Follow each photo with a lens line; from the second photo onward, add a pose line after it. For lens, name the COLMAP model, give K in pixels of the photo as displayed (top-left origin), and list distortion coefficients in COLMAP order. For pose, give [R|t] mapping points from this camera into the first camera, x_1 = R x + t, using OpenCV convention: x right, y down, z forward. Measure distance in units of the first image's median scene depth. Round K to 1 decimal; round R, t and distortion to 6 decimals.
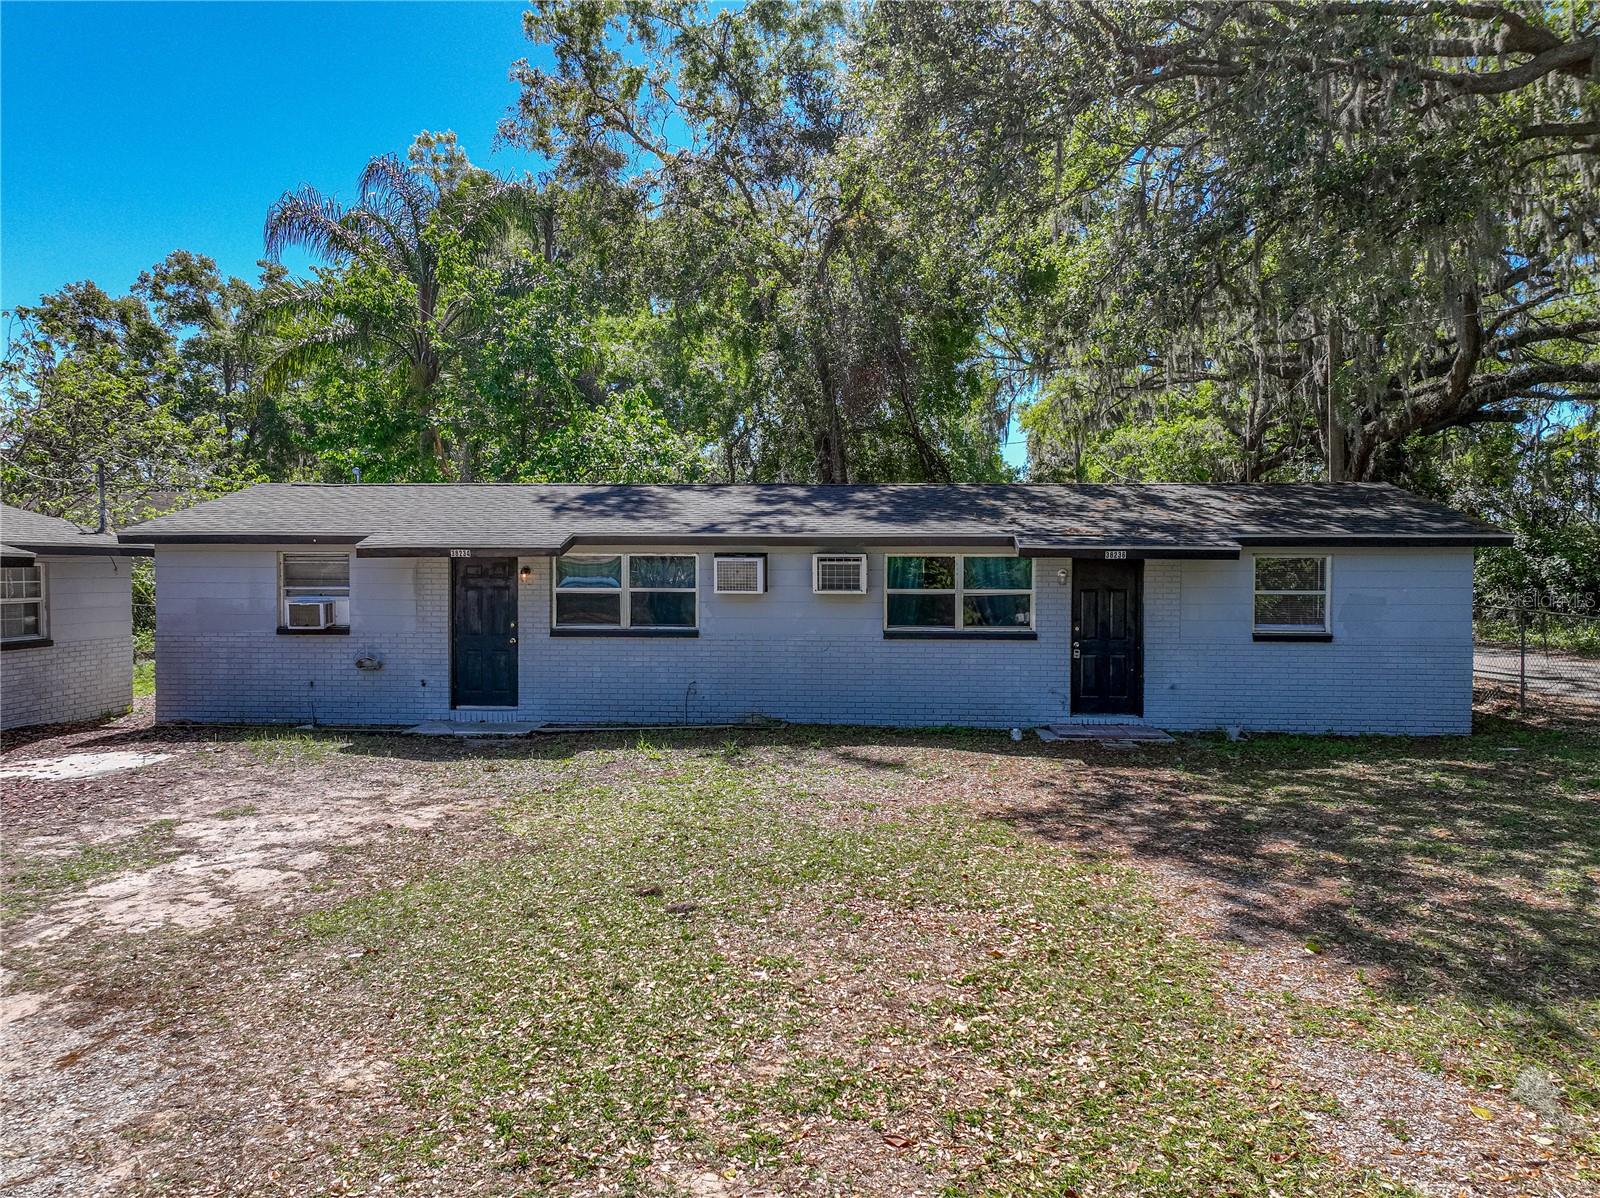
lens RADIAL K [[1152.5, 0, 801.7], [0, 1152.5, 601.7], [0, 0, 1]] dist [0.000143, 0.017913]
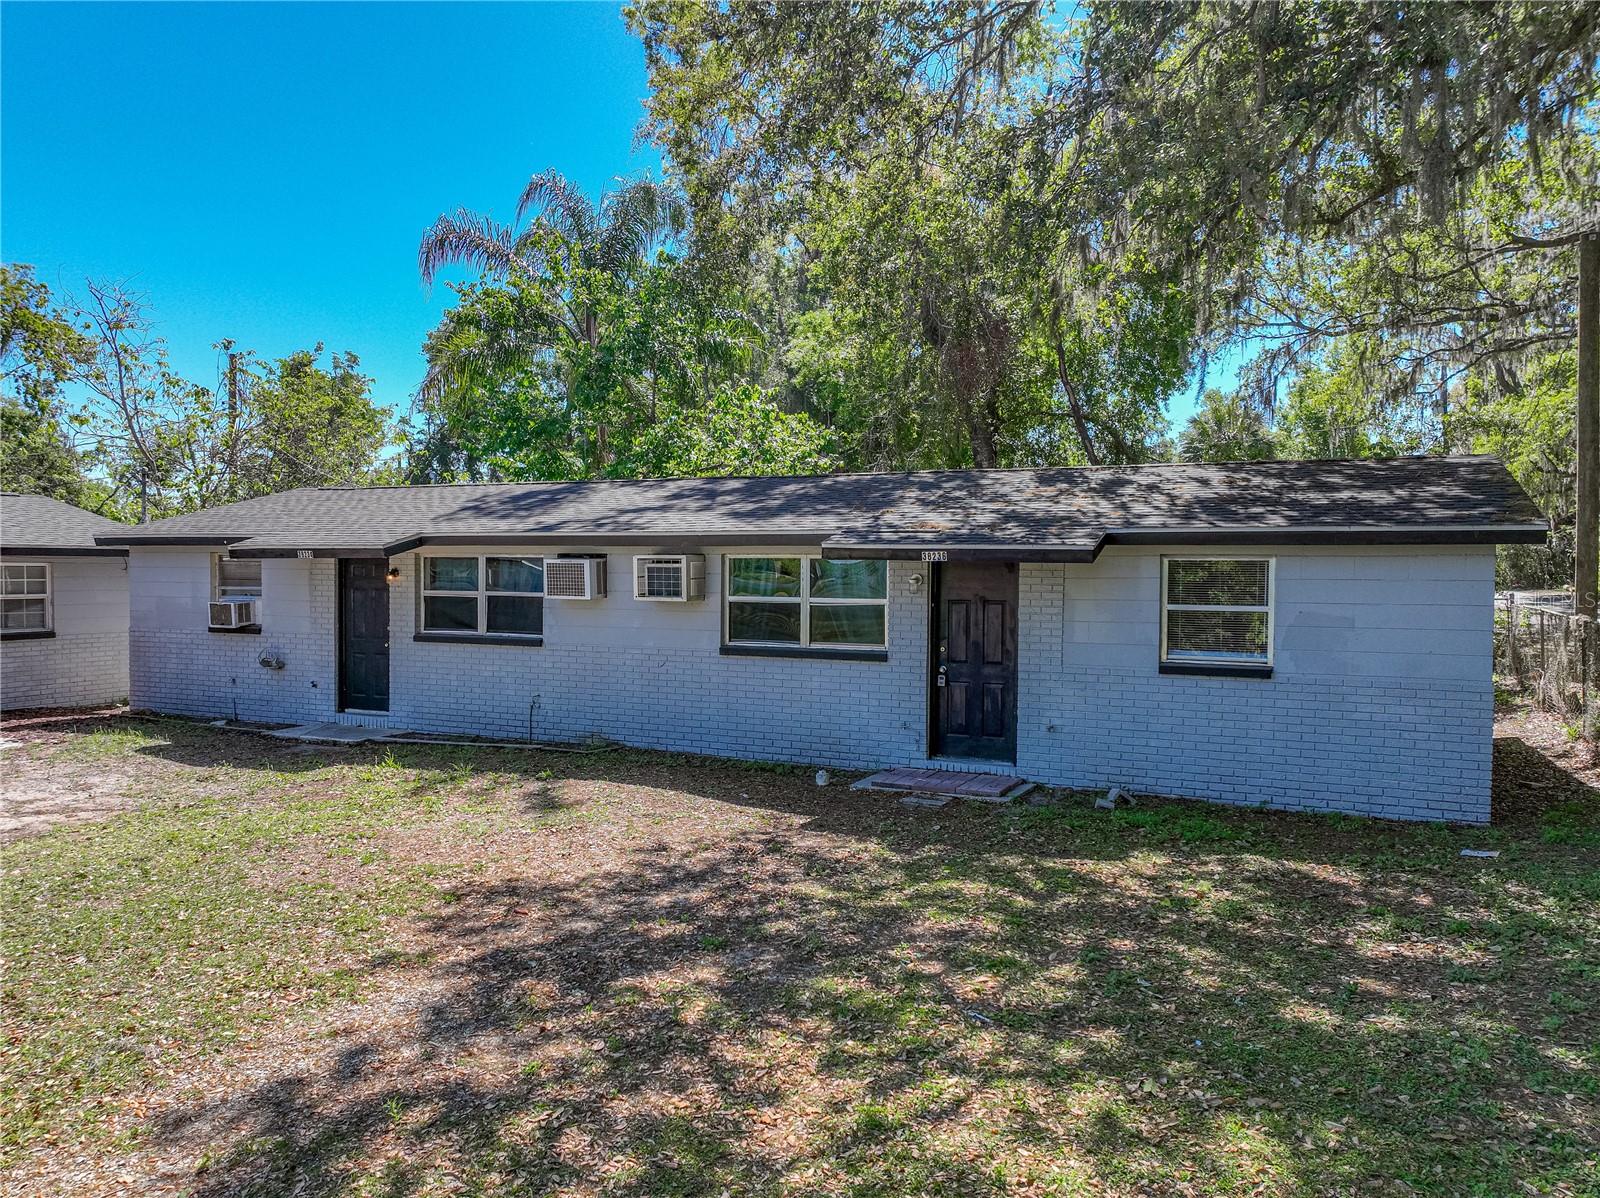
lens RADIAL K [[1152.5, 0, 801.7], [0, 1152.5, 601.7], [0, 0, 1]] dist [0.000143, 0.017913]
pose [[0.933832, 0.014434, -0.357420, 0.435890], [-0.014994, 0.999887, 0.001202, -0.008889], [0.357397, 0.004236, 0.933943, 0.226871]]
